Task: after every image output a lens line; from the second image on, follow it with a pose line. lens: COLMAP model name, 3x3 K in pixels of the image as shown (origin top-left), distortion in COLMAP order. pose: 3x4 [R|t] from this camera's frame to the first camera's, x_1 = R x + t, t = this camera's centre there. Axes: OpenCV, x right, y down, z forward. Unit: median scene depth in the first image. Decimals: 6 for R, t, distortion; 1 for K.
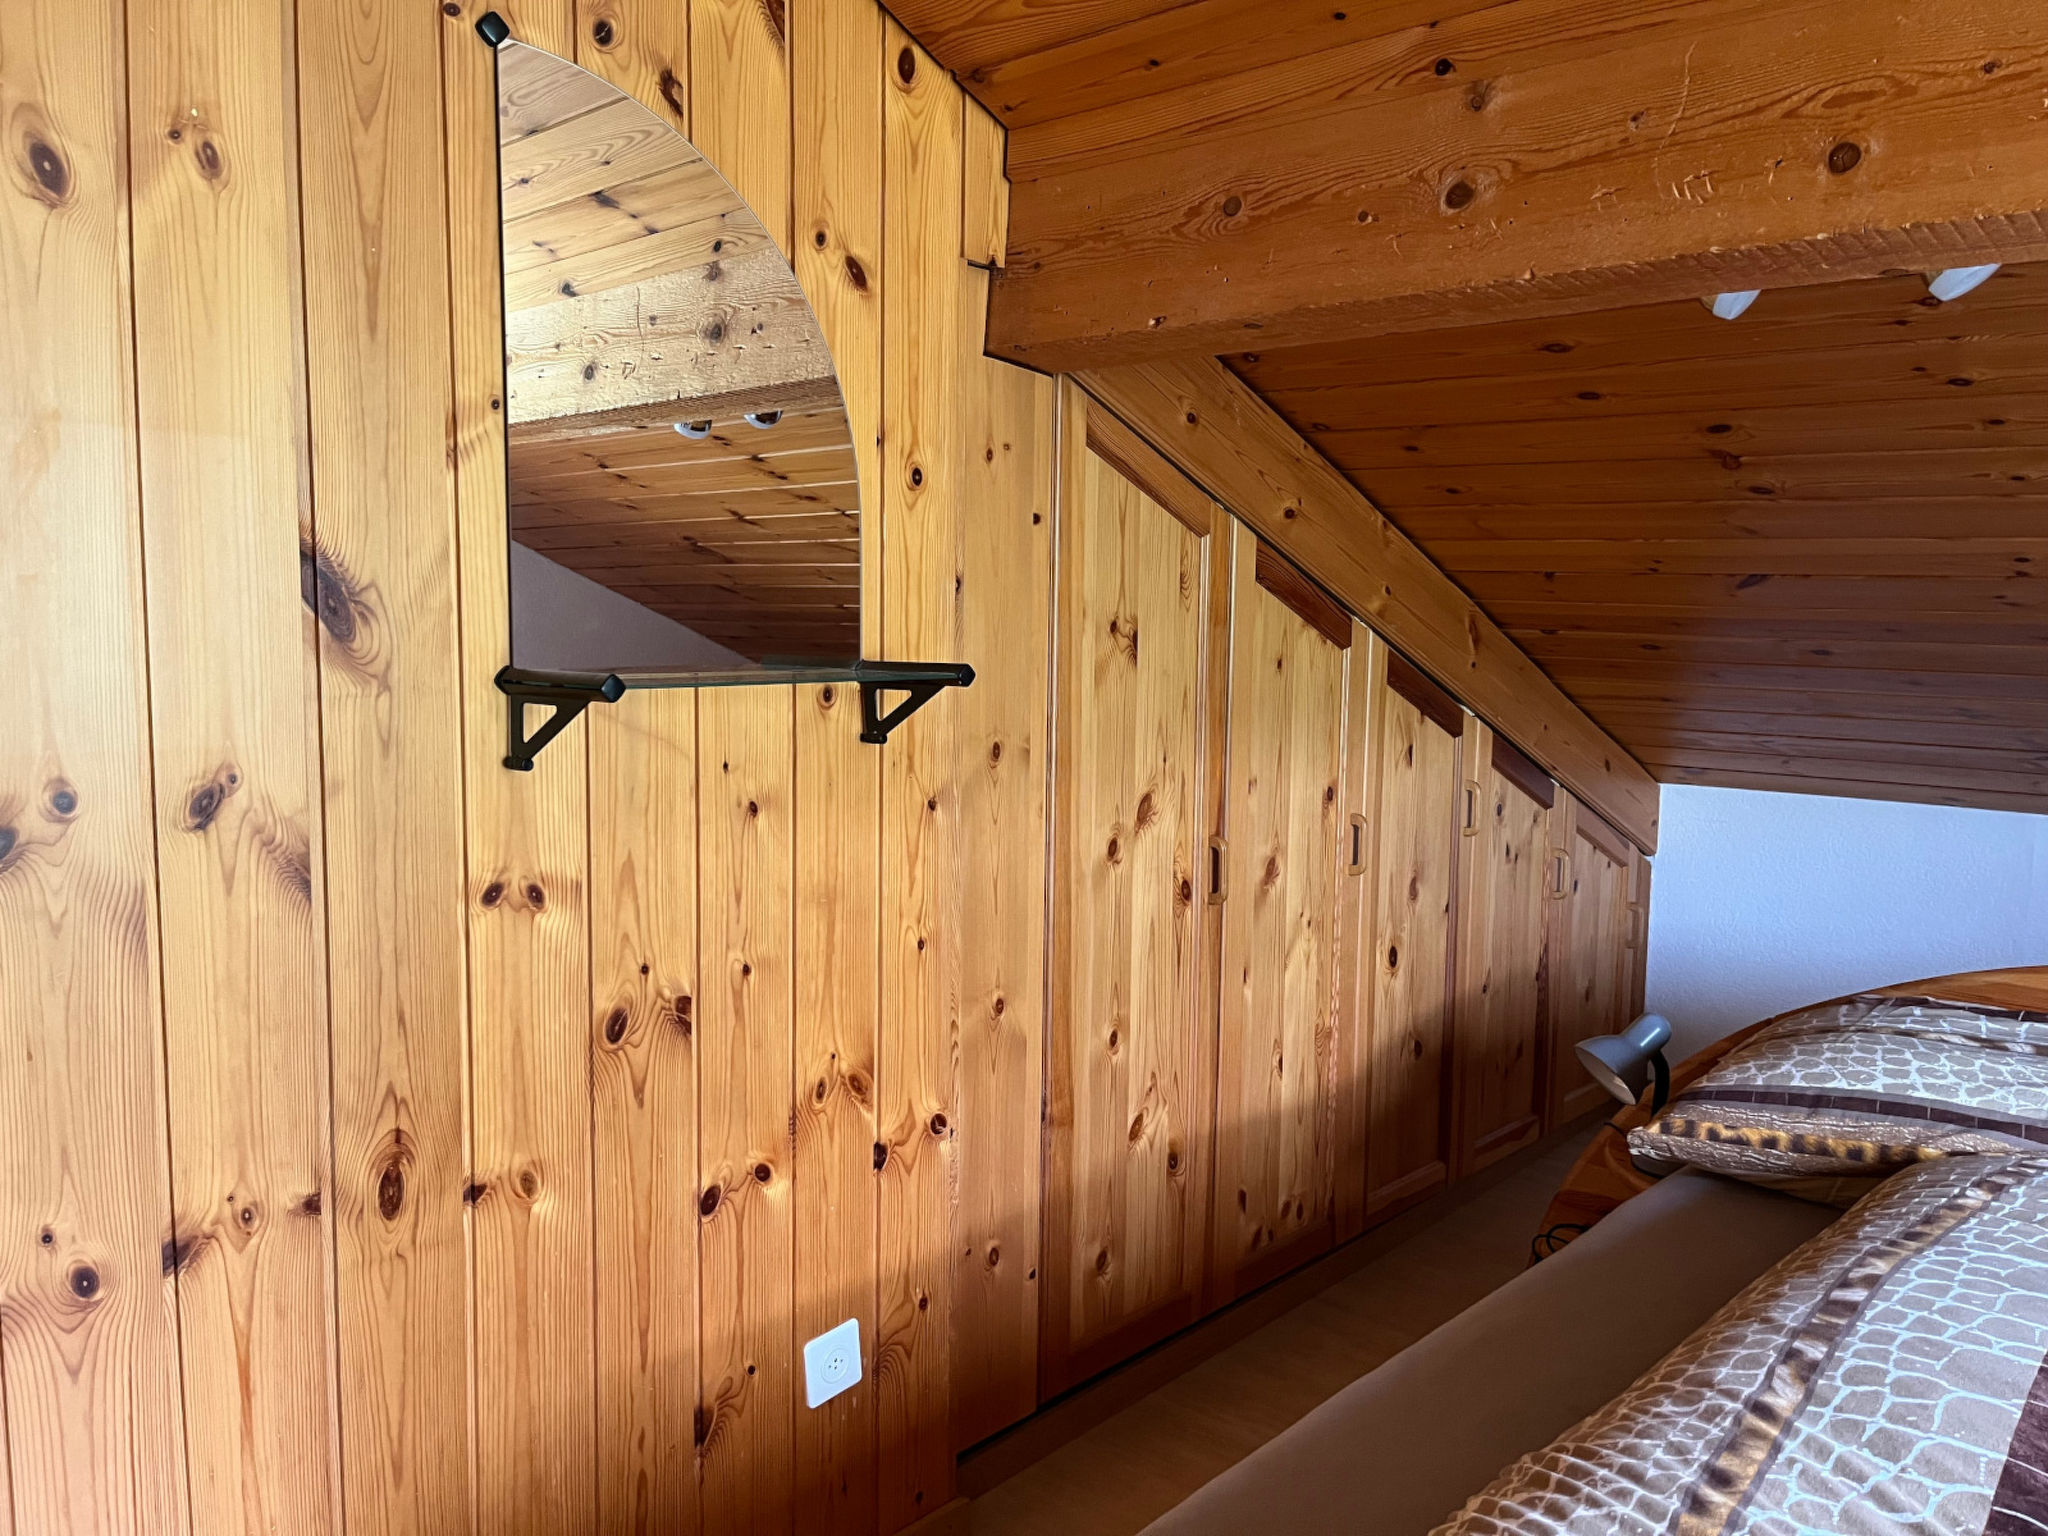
lens RADIAL K [[1551.4, 0, 1024.5], [0, 1551.4, 769.0], [0, 0, 1]] dist [0.065780, -0.097001]
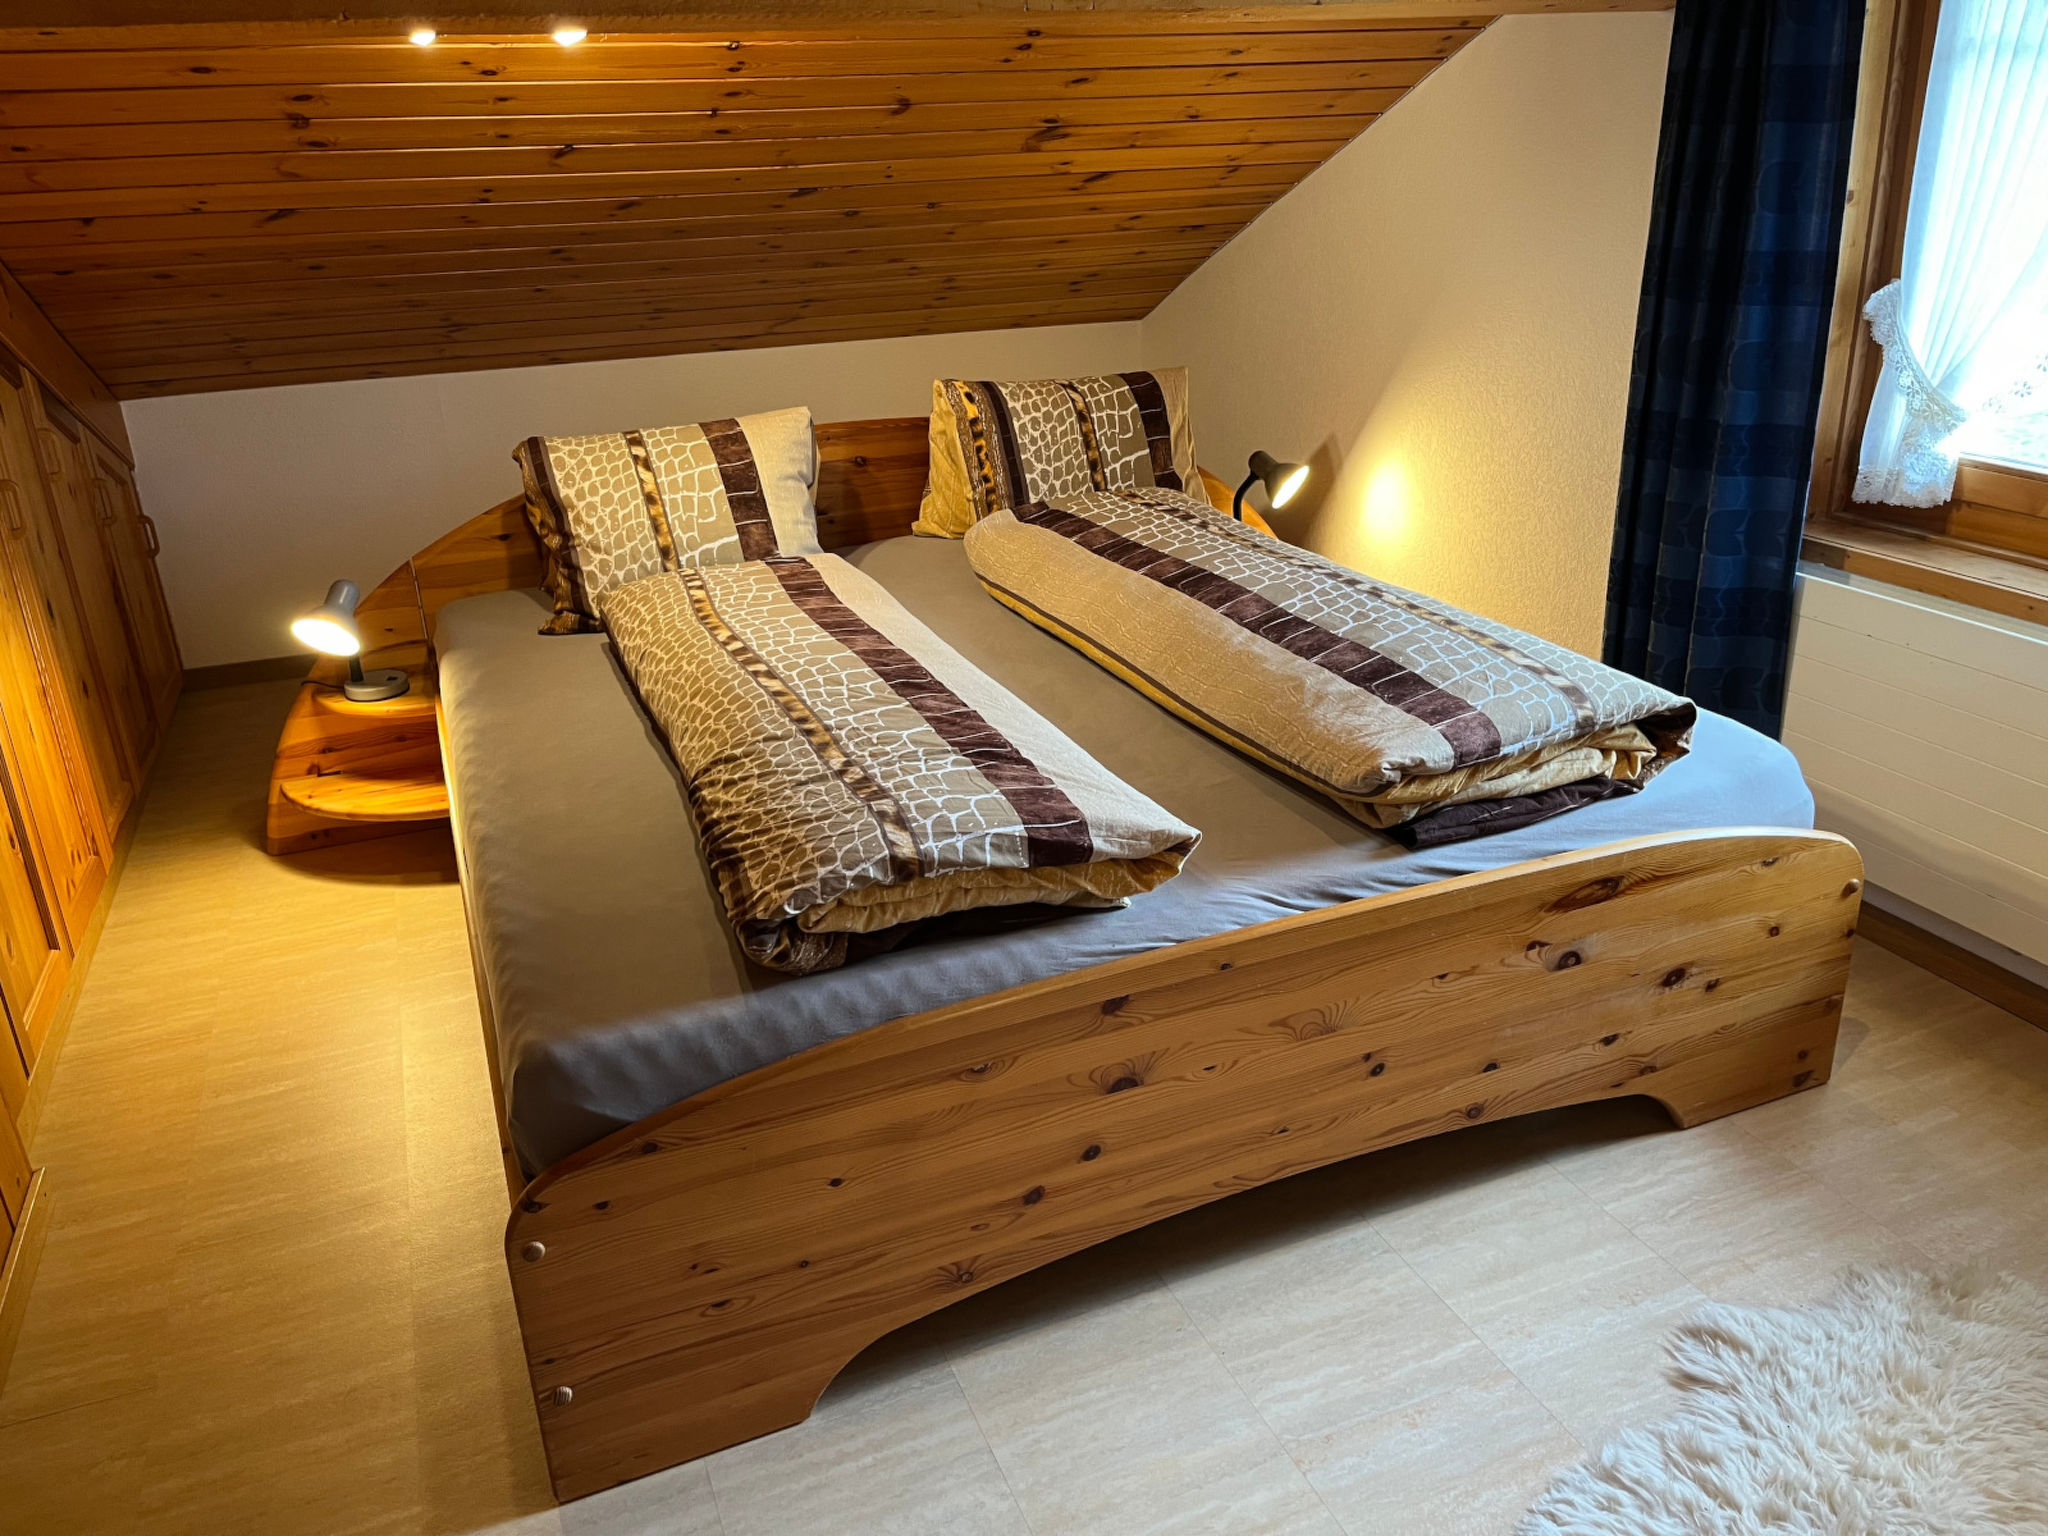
lens RADIAL K [[1551.4, 0, 1021.6], [0, 1551.4, 760.8], [0, 0, 1]] dist [0.065780, -0.097001]
pose [[0.418622, -0.371098, 0.828880, -0.874058], [0.142172, 0.928228, 0.343774, -0.120697], [-0.896963, -0.026067, 0.441336, -0.122833]]
